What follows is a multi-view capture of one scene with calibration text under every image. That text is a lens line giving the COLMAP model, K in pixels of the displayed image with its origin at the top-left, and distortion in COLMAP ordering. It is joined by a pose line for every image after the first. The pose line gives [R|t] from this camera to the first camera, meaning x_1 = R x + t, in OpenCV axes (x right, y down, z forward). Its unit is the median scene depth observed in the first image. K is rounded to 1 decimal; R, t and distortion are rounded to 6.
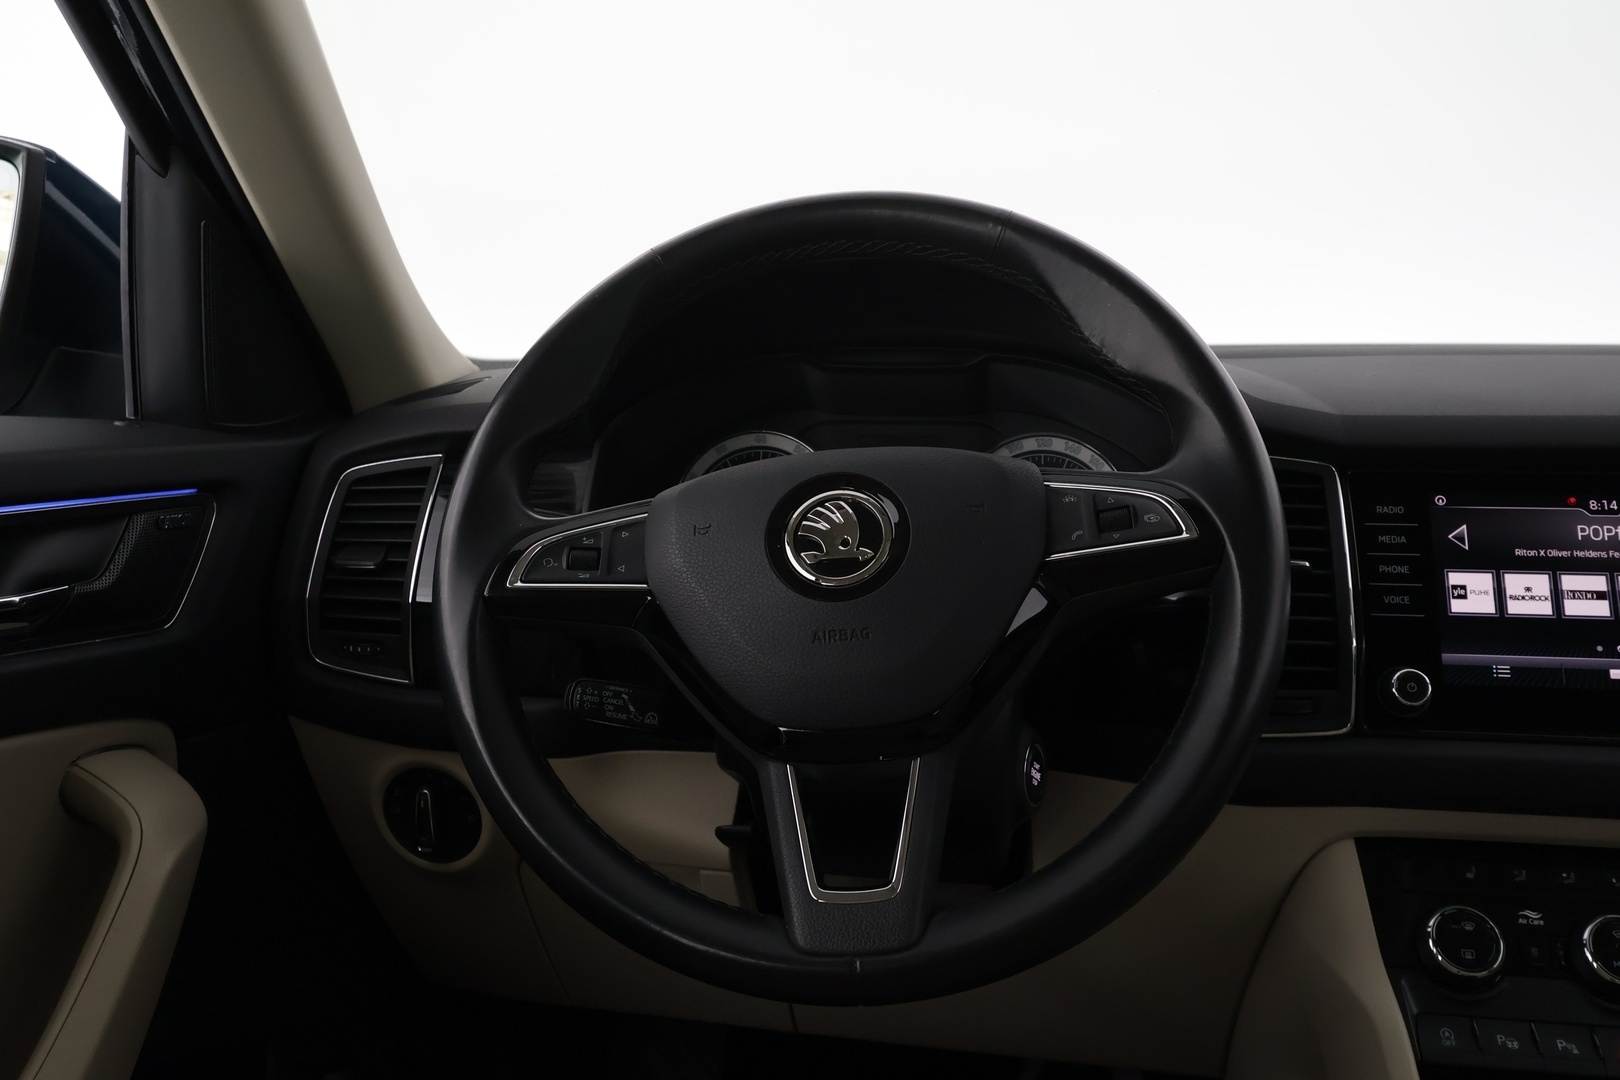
lens RADIAL K [[1273.5, 0, 795.3], [0, 1273.5, 544.3], [0, 0, 1]] dist [-0.004961, 0.004205]
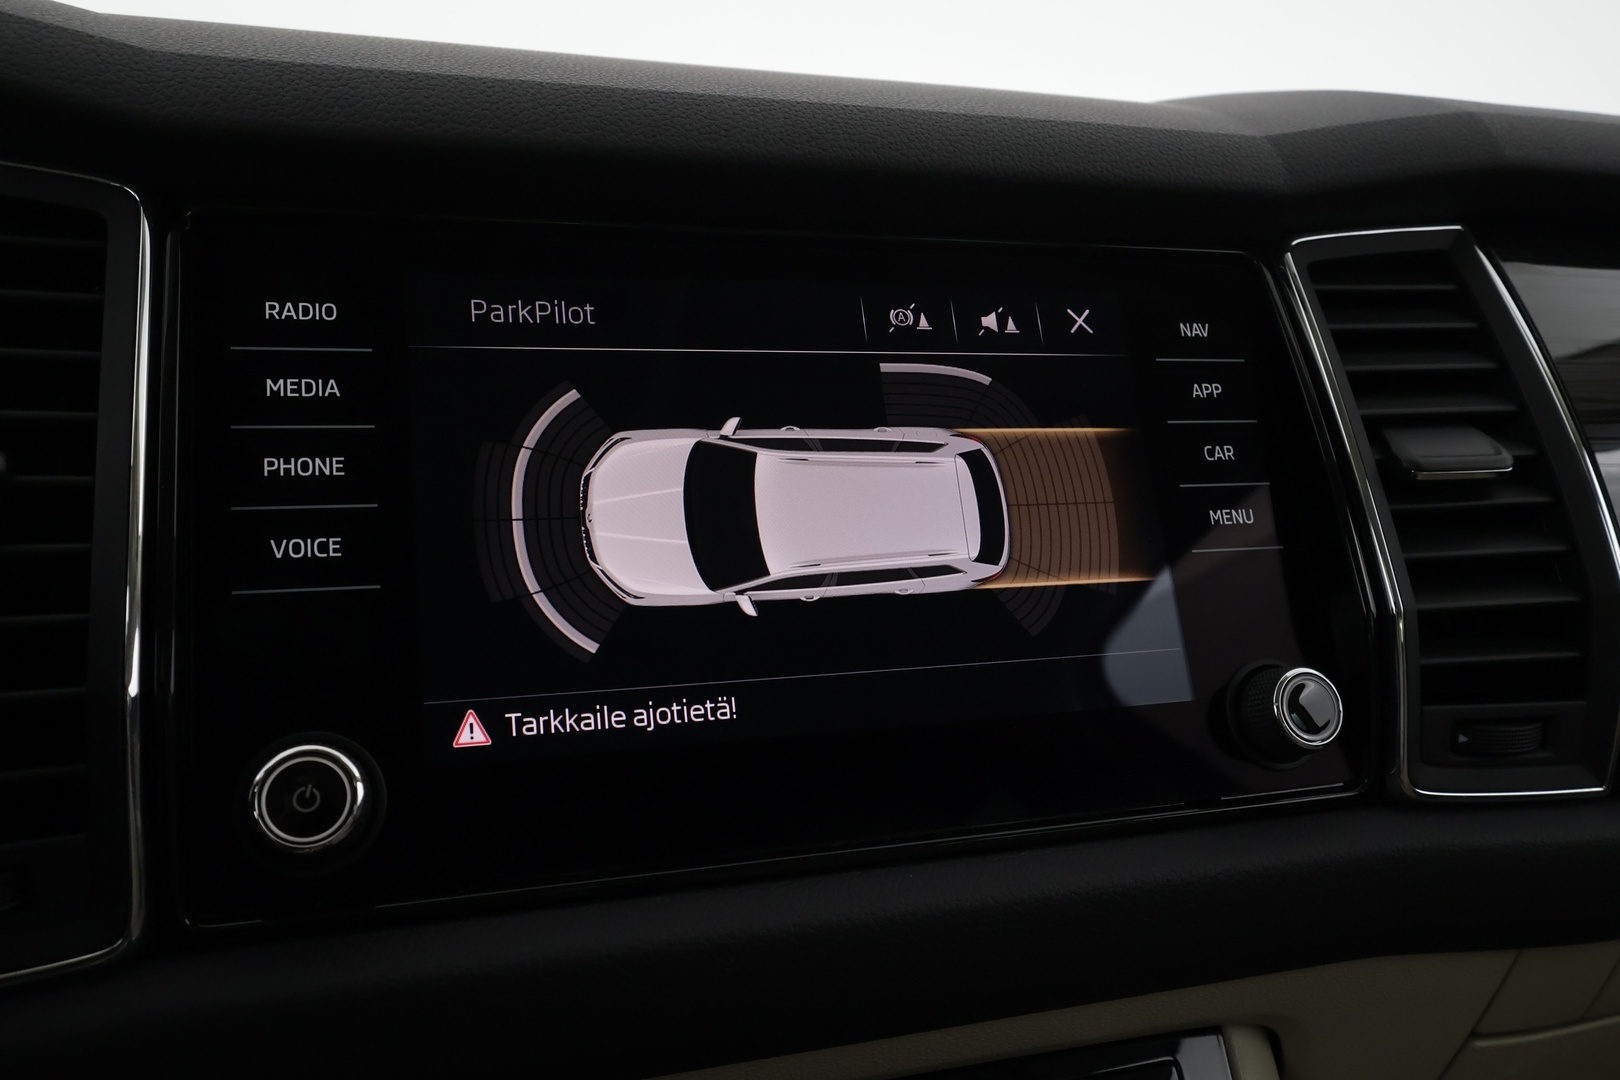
lens RADIAL K [[1273.5, 0, 810.3], [0, 1273.5, 548.3], [0, 0, 1]] dist [-0.004961, 0.004205]
pose [[0.891022, -0.062331, 0.449661, 0.454958], [0.039103, 0.997386, 0.060770, 0.027878], [-0.452274, -0.036564, 0.891129, 0.627953]]
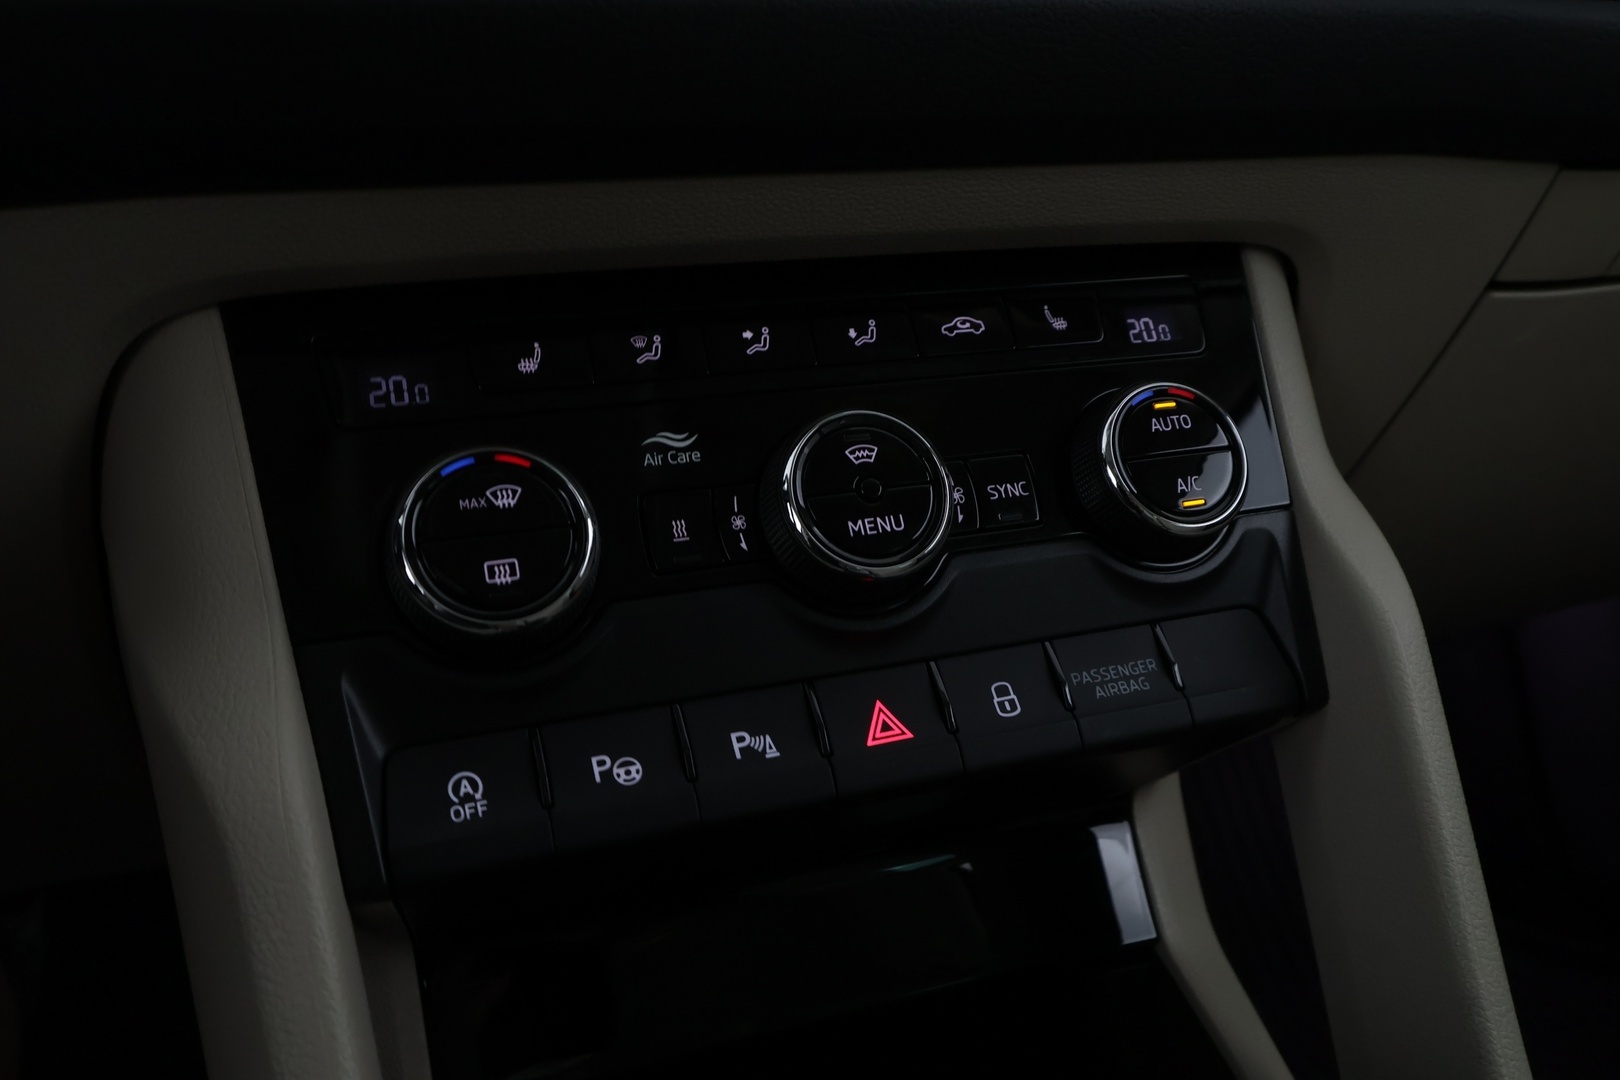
lens RADIAL K [[1273.5, 0, 811.5], [0, 1273.5, 538.8], [0, 0, 1]] dist [-0.004961, 0.004205]
pose [[0.879168, -0.181130, 0.440743, 0.436319], [0.044786, 0.952254, 0.302006, 0.202343], [-0.474402, -0.245775, 0.845303, 0.636220]]
